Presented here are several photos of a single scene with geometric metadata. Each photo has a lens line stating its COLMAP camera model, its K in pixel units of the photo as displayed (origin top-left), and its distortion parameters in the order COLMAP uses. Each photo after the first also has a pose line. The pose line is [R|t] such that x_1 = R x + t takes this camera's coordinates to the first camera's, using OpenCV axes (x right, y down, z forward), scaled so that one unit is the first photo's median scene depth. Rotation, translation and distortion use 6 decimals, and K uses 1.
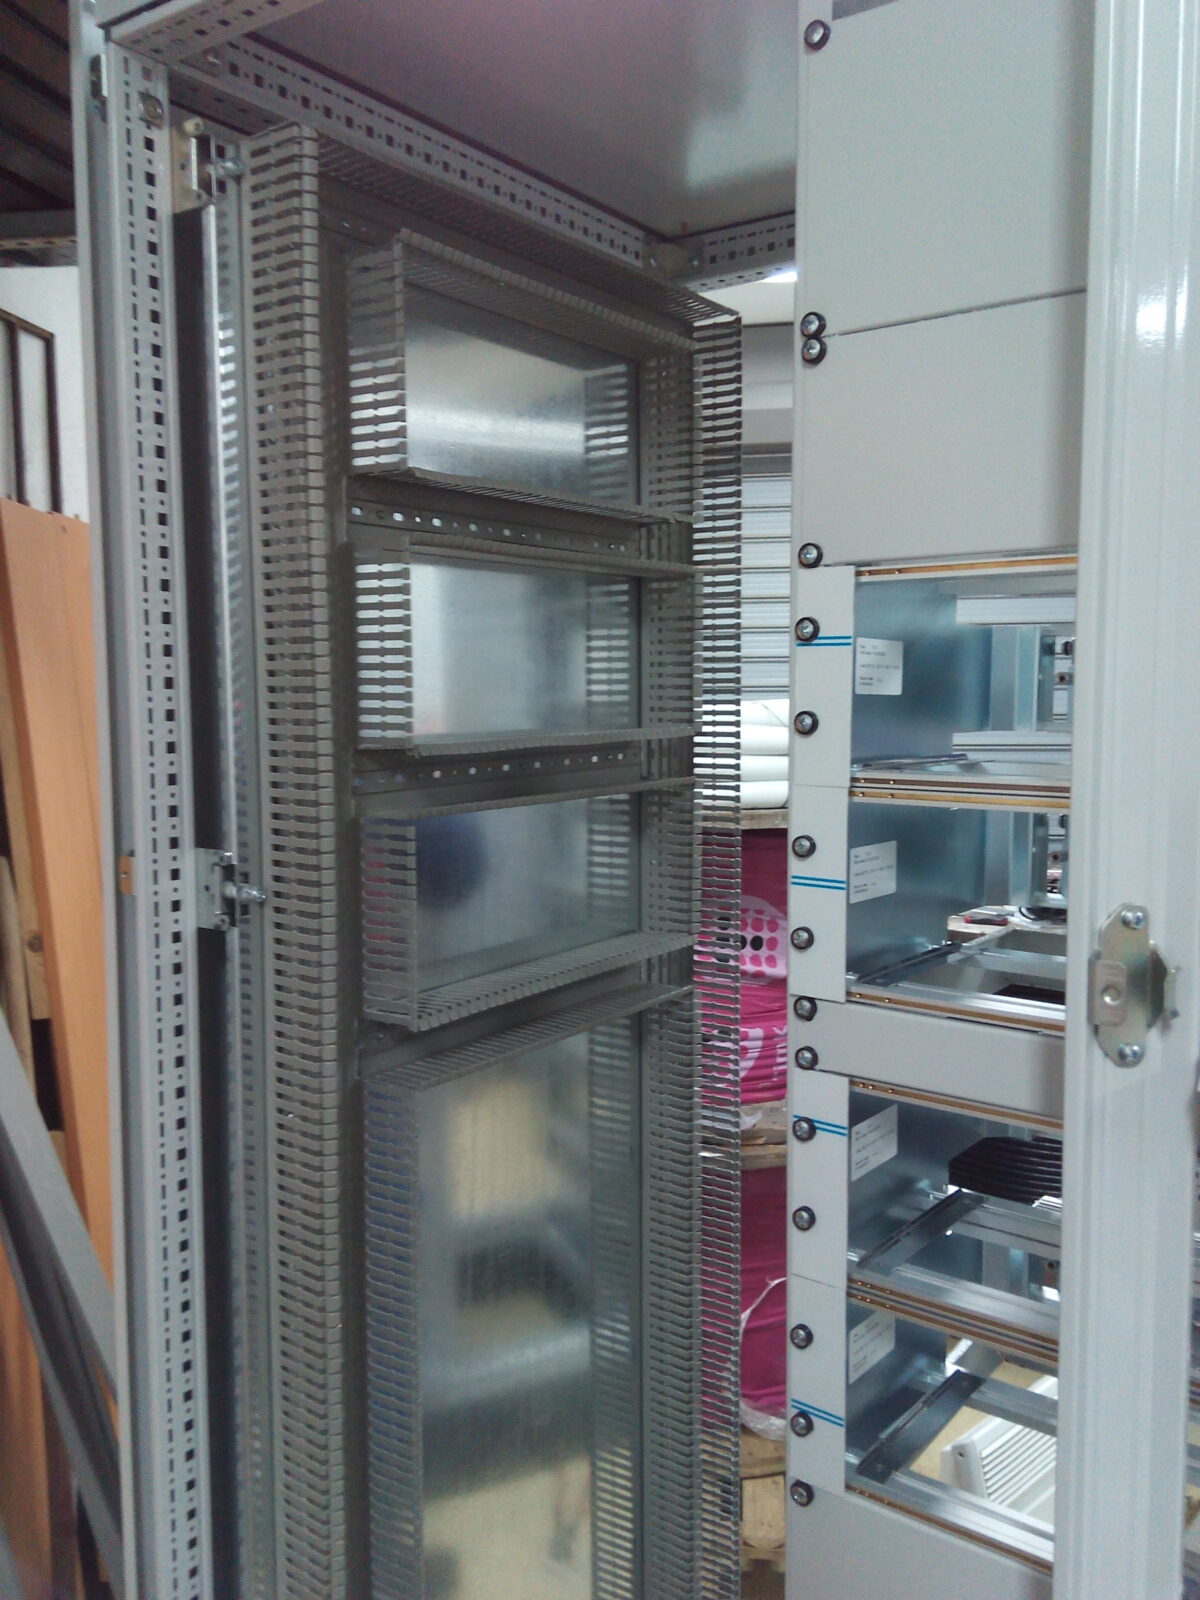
lens RADIAL K [[1315.2, 0, 588.1], [0, 1315.2, 795.0], [0, 0, 1]] dist [0.030177, 0.000557]
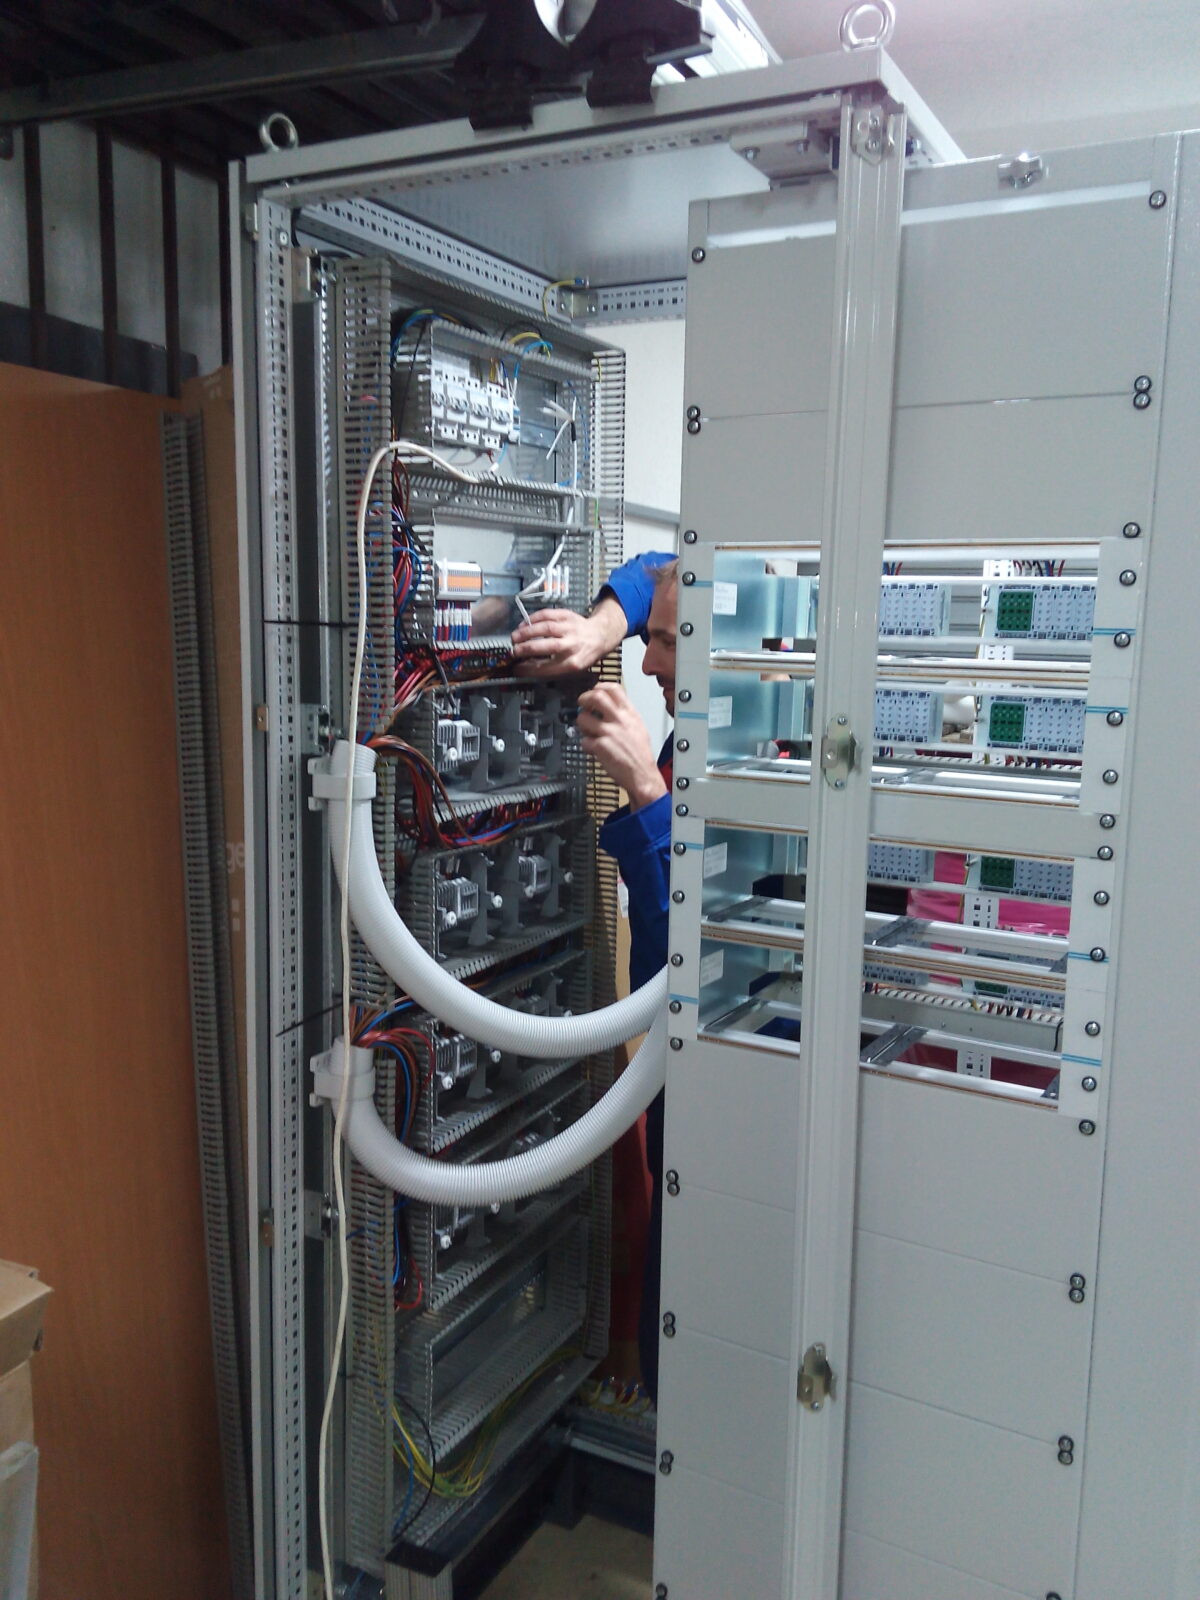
lens RADIAL K [[1315.2, 0, 606.0], [0, 1315.2, 806.2], [0, 0, 1]] dist [0.030177, 0.000557]
pose [[0.989543, 0.001847, 0.144227, -0.196868], [-0.009626, 0.998534, 0.053258, 0.091430], [-0.143917, -0.054090, 0.988110, -0.771091]]
